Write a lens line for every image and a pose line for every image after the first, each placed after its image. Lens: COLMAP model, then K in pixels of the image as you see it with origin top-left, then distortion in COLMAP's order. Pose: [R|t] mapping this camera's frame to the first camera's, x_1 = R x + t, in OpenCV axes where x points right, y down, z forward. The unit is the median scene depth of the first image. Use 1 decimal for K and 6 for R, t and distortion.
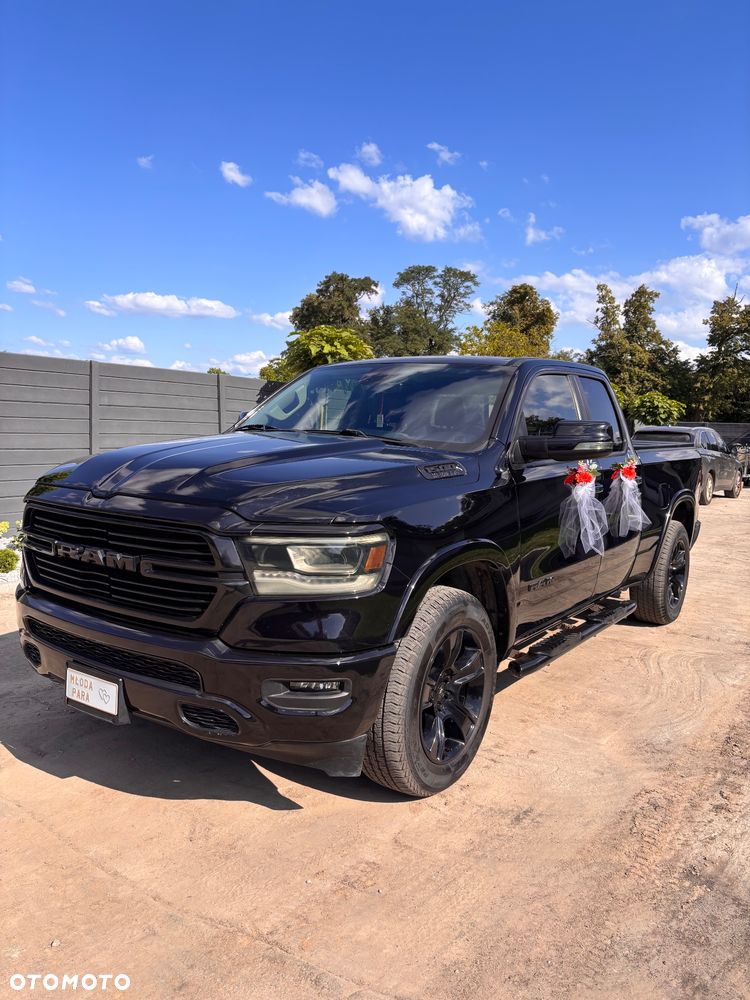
lens RADIAL K [[756.1, 0, 366.3], [0, 756.1, 502.2], [0, 0, 1]] dist [0.005787, 0.004799]
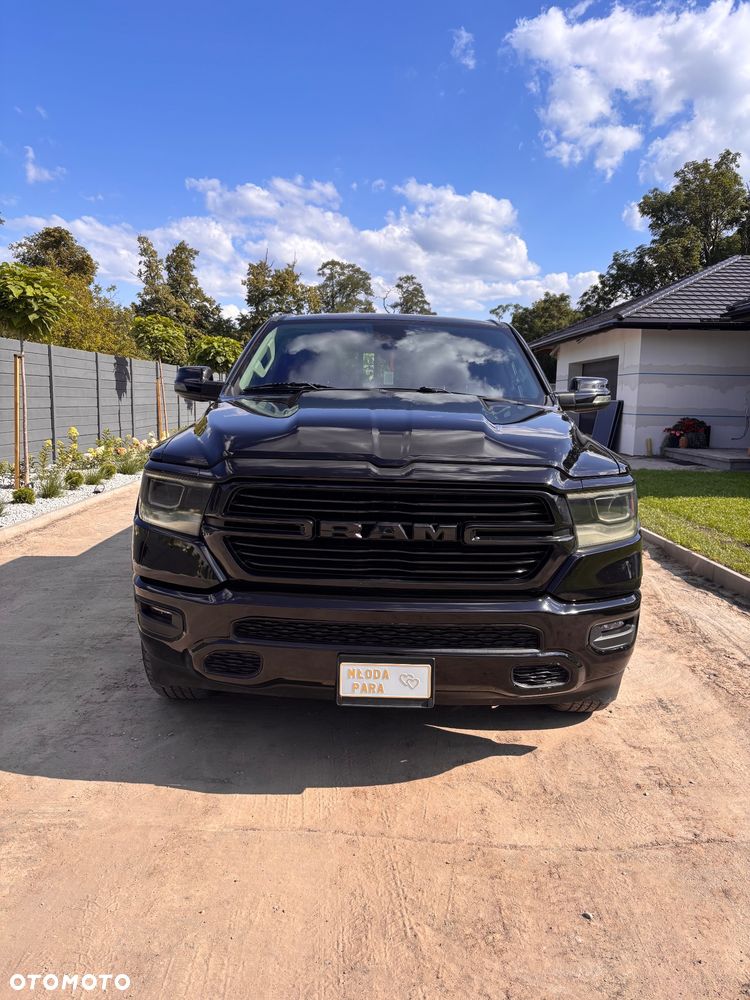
lens RADIAL K [[756.1, 0, 366.3], [0, 756.1, 502.2], [0, 0, 1]] dist [0.005787, 0.004799]
pose [[0.829383, -0.091162, 0.551193, -0.733724], [0.058933, 0.995369, 0.075948, -0.027170], [-0.555564, -0.030507, 0.830914, 0.231551]]
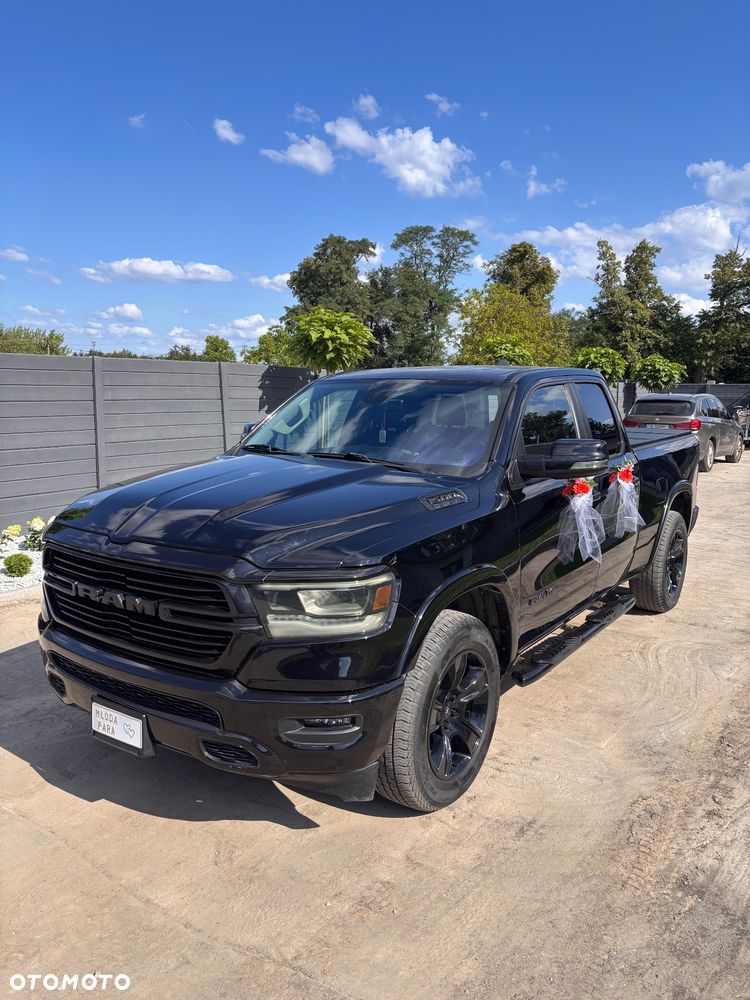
lens RADIAL K [[755.0, 0, 372.0], [0, 755.0, 499.3], [0, 0, 1]] dist [0.006814, 0.002337]
pose [[0.999641, -0.026753, 0.001382, 0.000287], [0.026664, 0.998634, 0.044930, -0.087894], [-0.002582, -0.044877, 0.998989, -0.035100]]
